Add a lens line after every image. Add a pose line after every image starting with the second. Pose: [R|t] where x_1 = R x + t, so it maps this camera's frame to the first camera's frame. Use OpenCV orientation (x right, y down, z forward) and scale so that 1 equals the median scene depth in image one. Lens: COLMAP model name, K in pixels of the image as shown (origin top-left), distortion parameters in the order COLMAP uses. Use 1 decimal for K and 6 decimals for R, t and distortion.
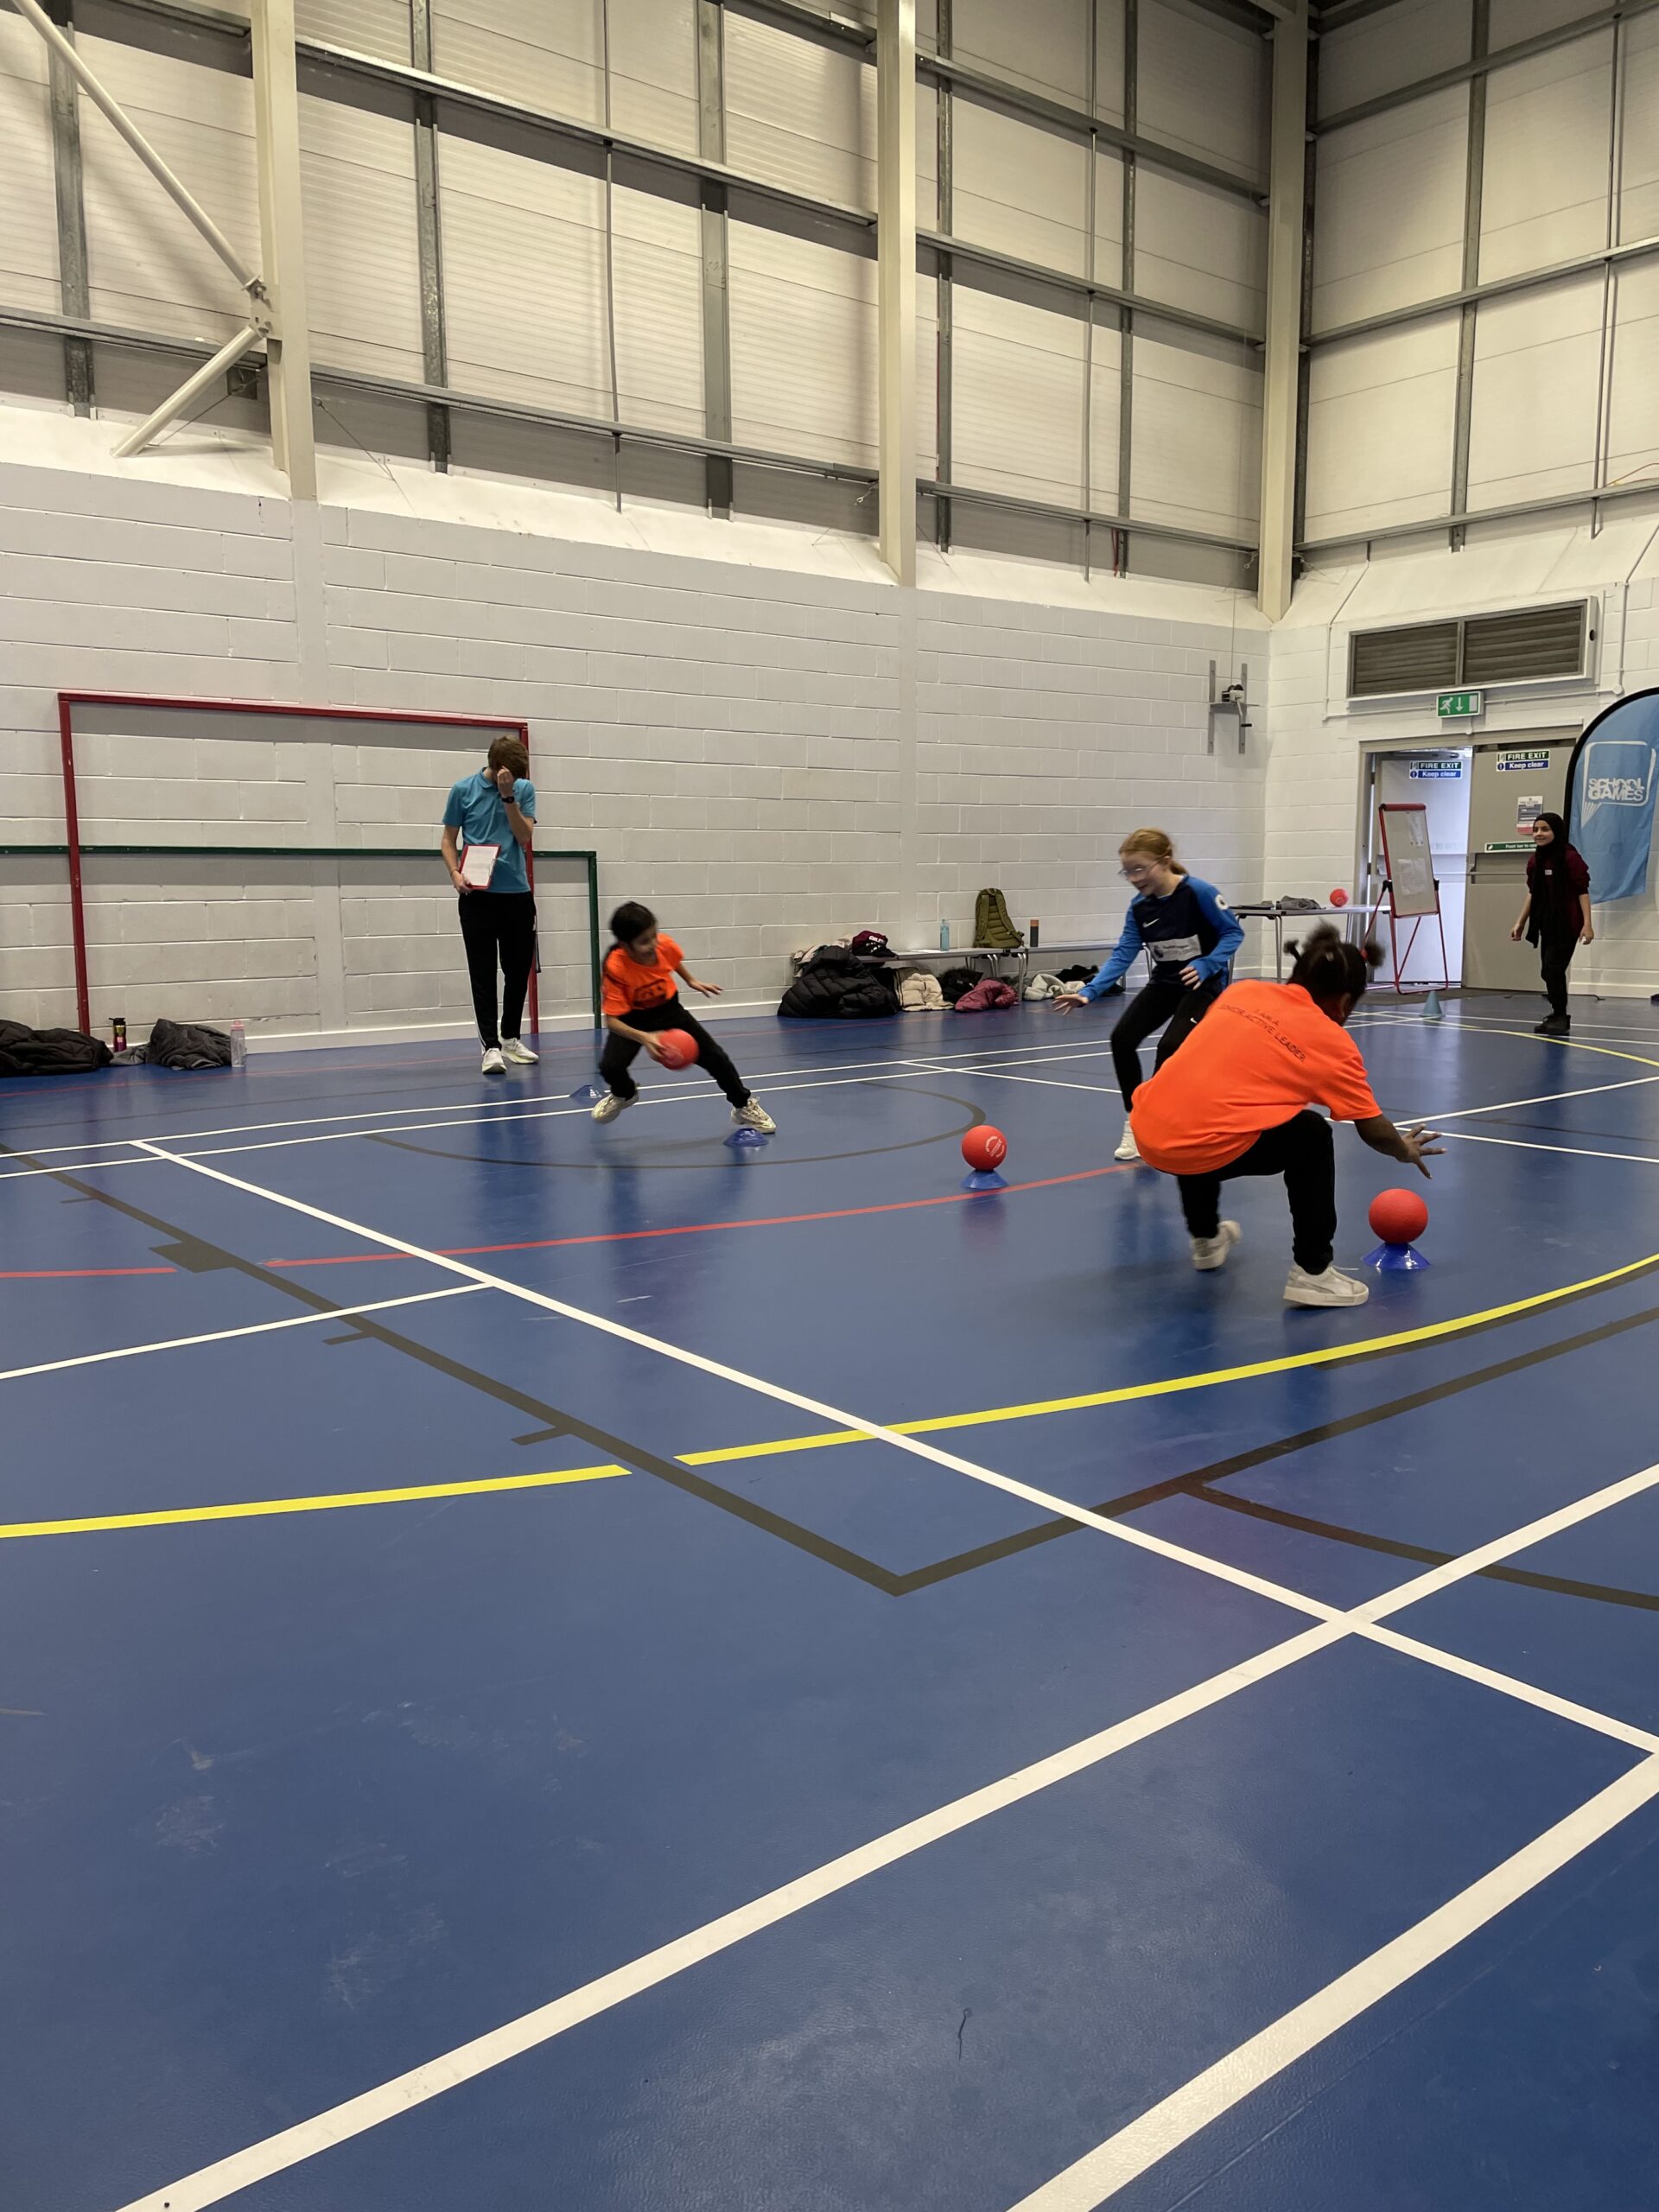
lens RADIAL K [[1700.5, 0, 901.8], [0, 1700.5, 1101.7], [0, 0, 1]] dist [0.080792, -0.101482]
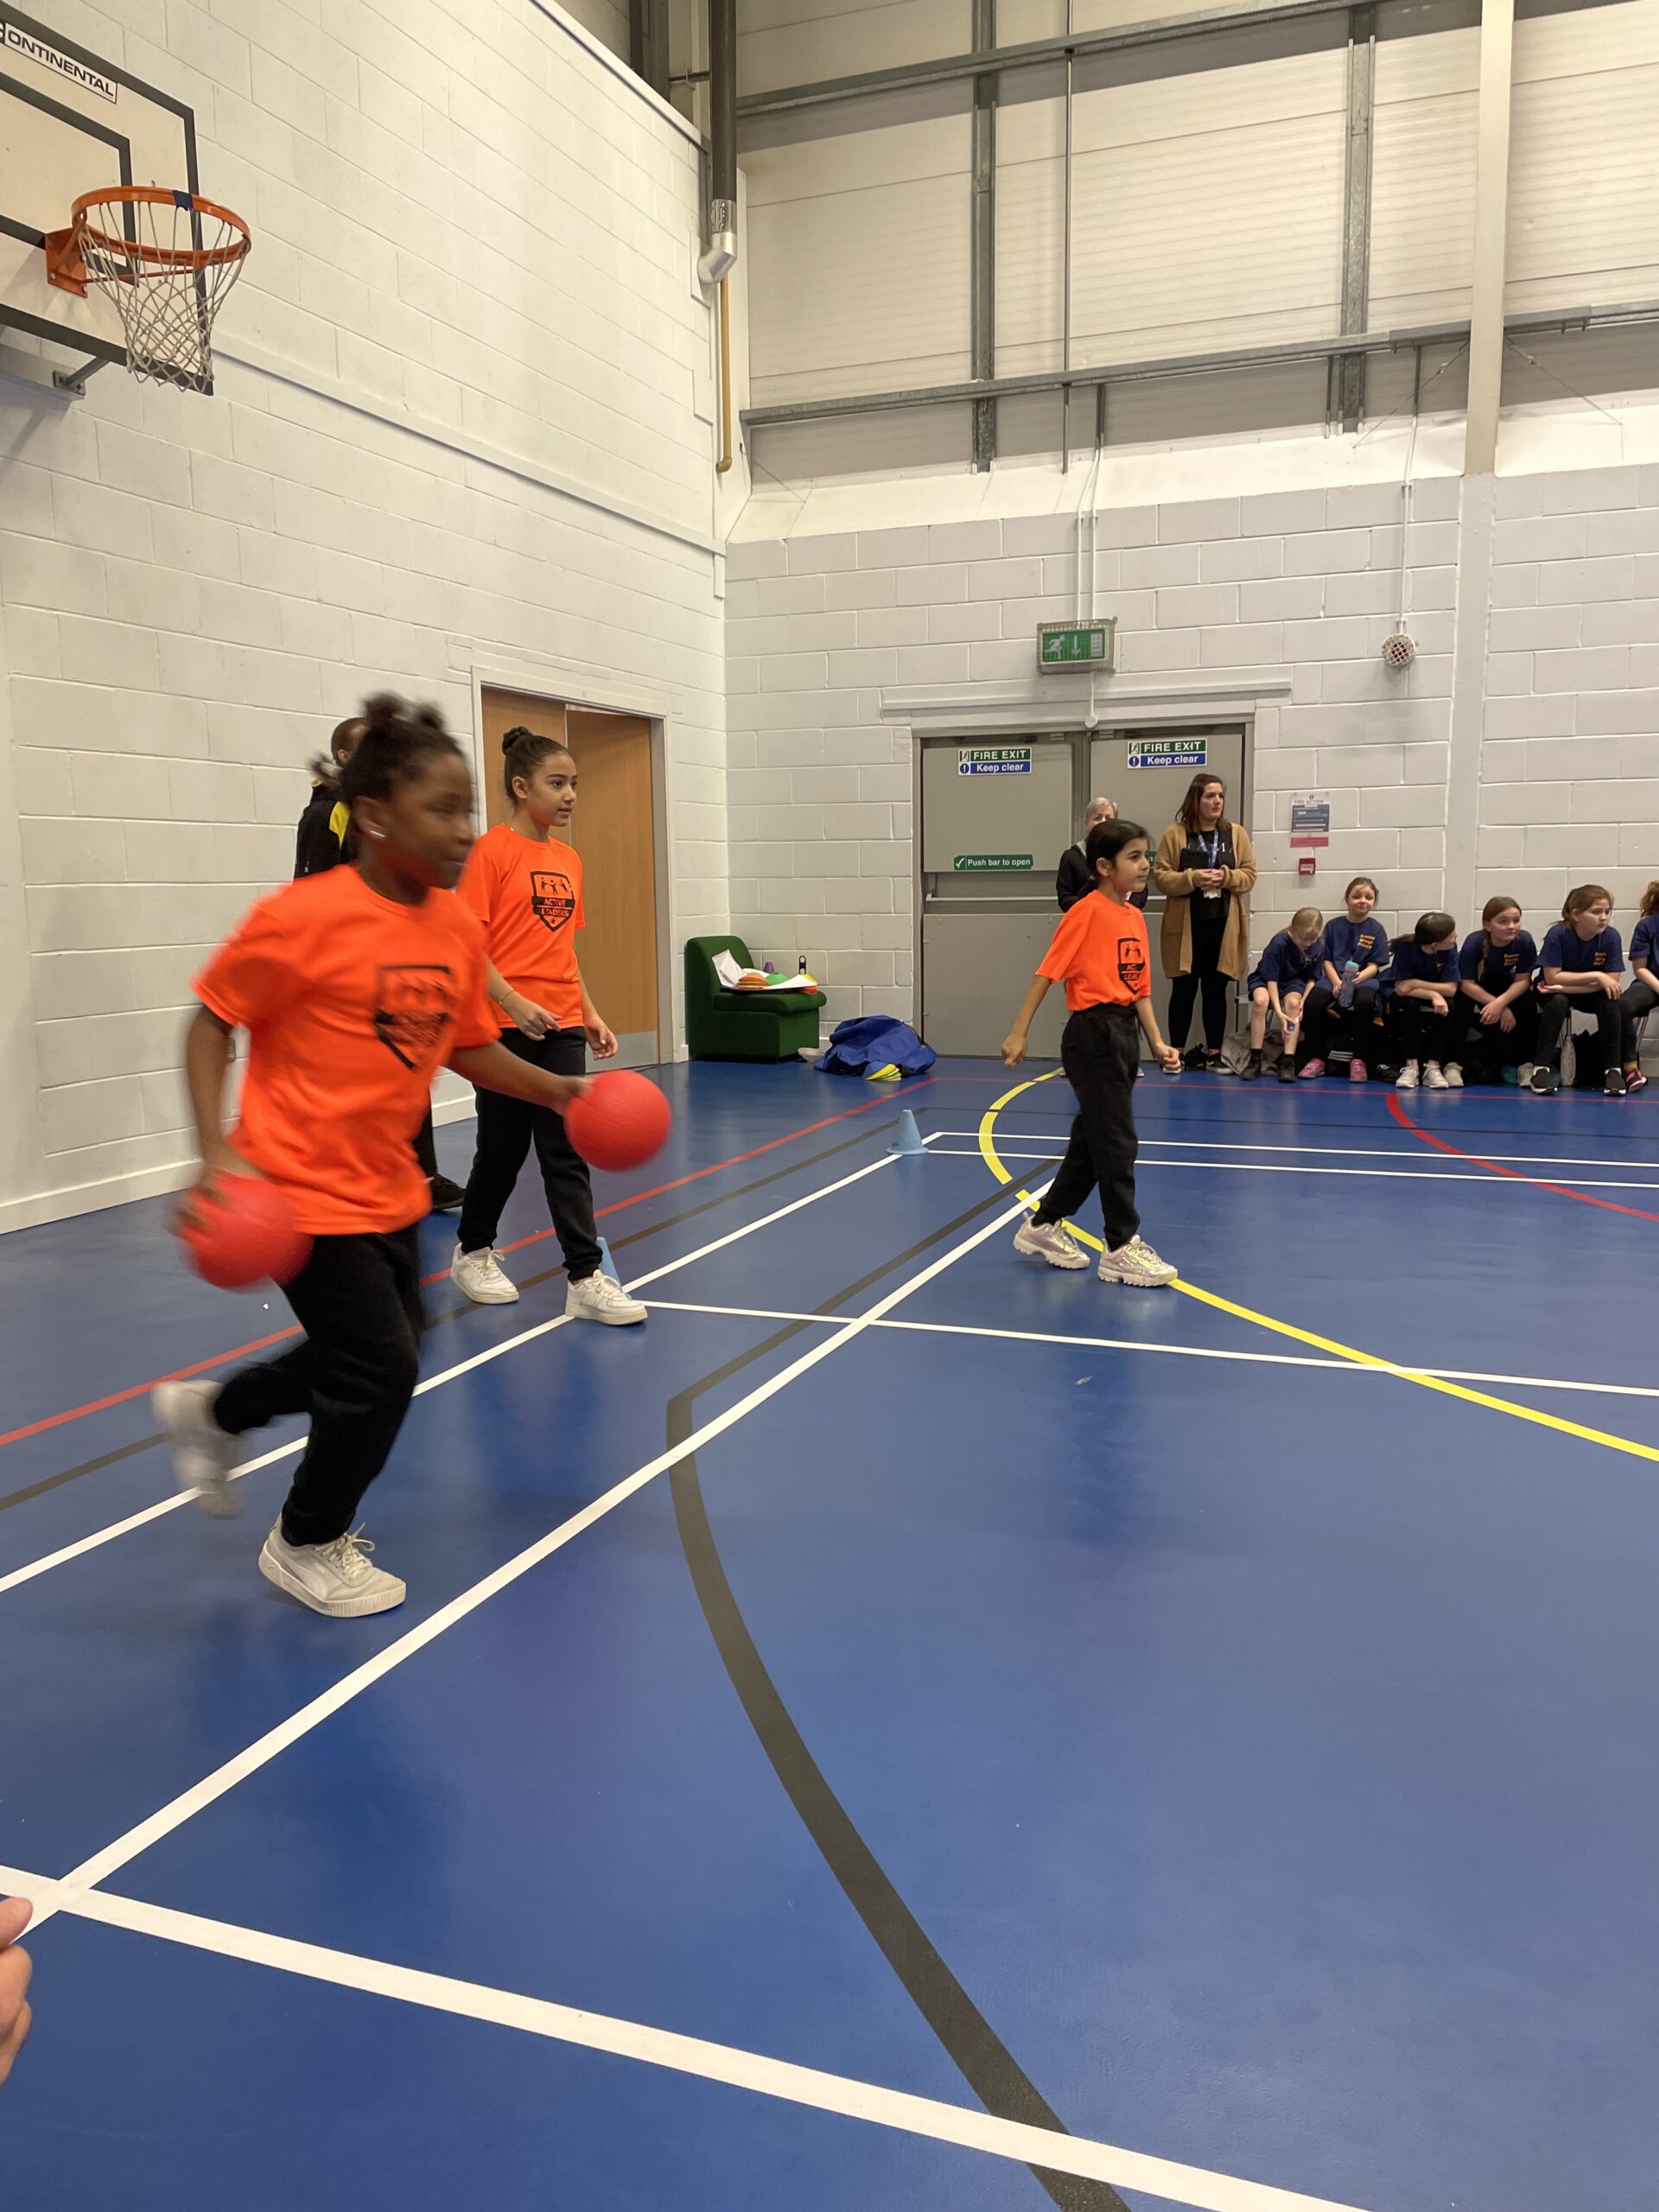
lens RADIAL K [[1700.5, 0, 901.8], [0, 1700.5, 1101.7], [0, 0, 1]] dist [0.080792, -0.101482]
pose [[0.497398, 0.109342, -0.860604, 0.577708], [-0.104632, 0.992345, 0.065606, -0.072715], [0.861190, 0.057414, 0.505031, 0.496657]]
